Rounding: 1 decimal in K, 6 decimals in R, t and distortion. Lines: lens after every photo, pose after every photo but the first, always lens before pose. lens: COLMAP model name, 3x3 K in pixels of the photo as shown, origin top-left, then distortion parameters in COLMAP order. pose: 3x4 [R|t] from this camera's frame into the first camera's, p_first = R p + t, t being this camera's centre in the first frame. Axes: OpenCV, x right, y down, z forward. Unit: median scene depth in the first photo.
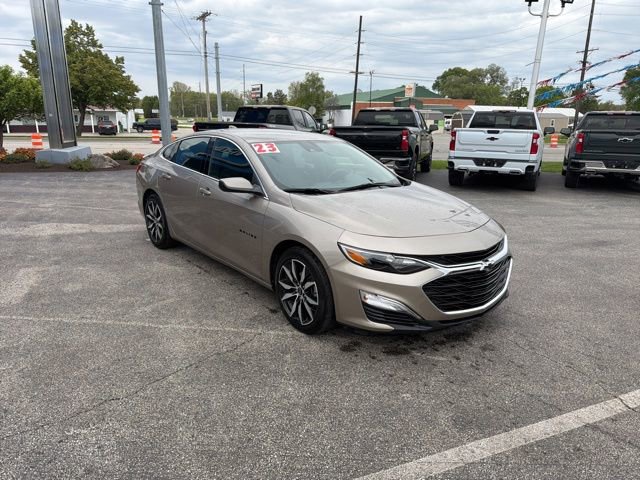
lens RADIAL K [[449.5, 0, 315.4], [0, 449.5, 239.8], [0, 0, 1]] dist [0.041757, -0.056100]
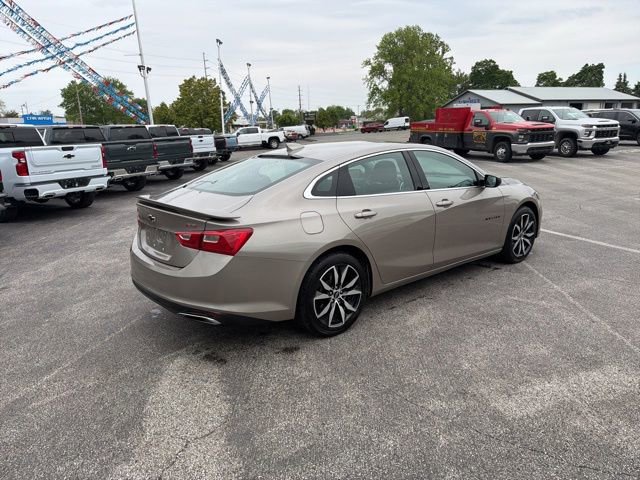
lens RADIAL K [[449.5, 0, 315.4], [0, 449.5, 239.8], [0, 0, 1]] dist [0.041757, -0.056100]
pose [[0.002816, -0.252500, 0.967593, -0.510648], [0.285701, 0.927469, 0.241198, -0.148209], [-0.958315, 0.275763, 0.074752, 0.518177]]
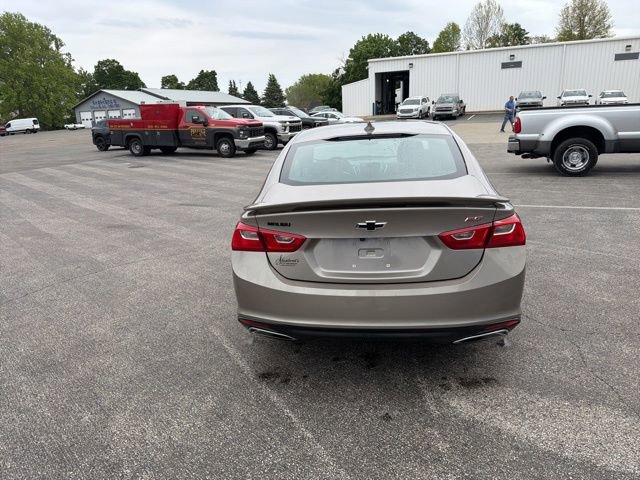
lens RADIAL K [[451.9, 0, 314.7], [0, 451.9, 239.2], [0, 0, 1]] dist [0.029481, -0.040037]
pose [[-0.691336, -0.172798, 0.701566, -0.327061], [0.219215, 0.875050, 0.431547, -0.215778], [-0.688476, 0.452137, -0.567074, 0.805509]]
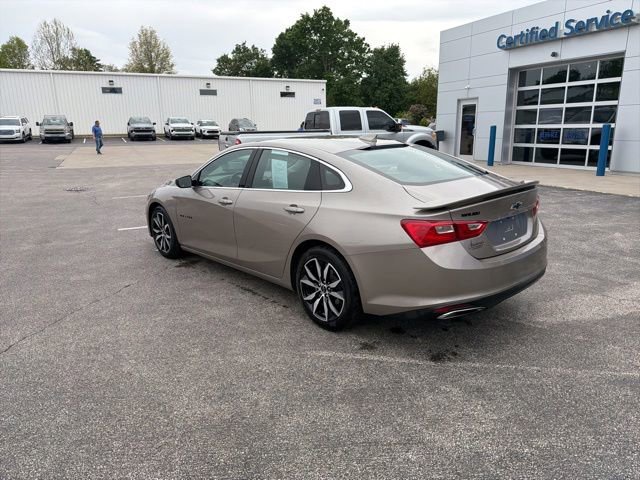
lens RADIAL K [[451.9, 0, 314.7], [0, 451.9, 239.2], [0, 0, 1]] dist [0.029481, -0.040037]
pose [[-0.998806, 0.015052, -0.046468, -0.032278], [-0.009067, 0.877660, 0.479197, -0.245847], [0.047996, 0.479047, -0.876476, 0.932375]]
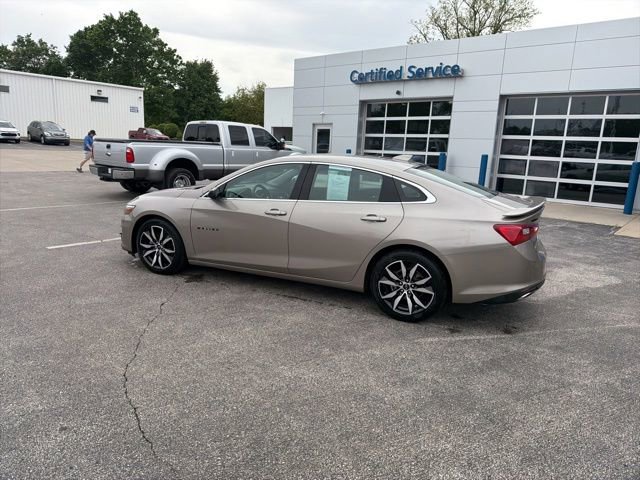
lens RADIAL K [[447.9, 0, 314.2], [0, 447.9, 242.4], [0, 0, 1]] dist [0.061663, -0.091401]
pose [[-0.891880, 0.042900, -0.450233, 0.197068], [-0.168689, 0.892102, 0.419164, -0.236317], [0.419635, 0.449794, -0.788411, 0.911863]]
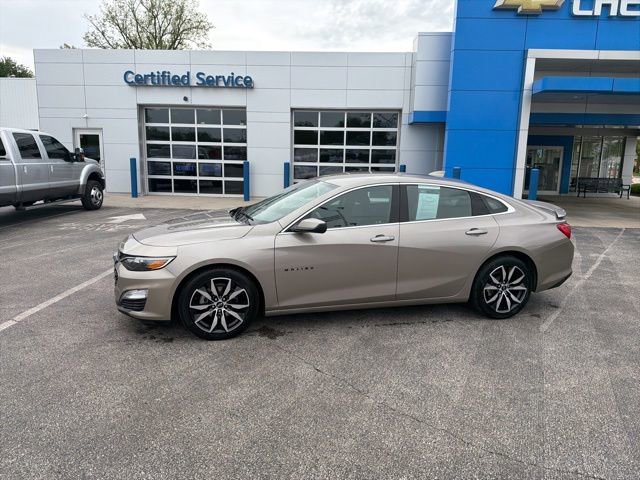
lens RADIAL K [[449.5, 0, 315.4], [0, 449.5, 239.8], [0, 0, 1]] dist [0.041757, -0.056100]
pose [[-0.420890, 0.135304, -0.896964, 0.428258], [-0.259656, 0.929467, 0.262048, -0.162731], [0.869155, 0.343195, -0.356071, 0.629207]]
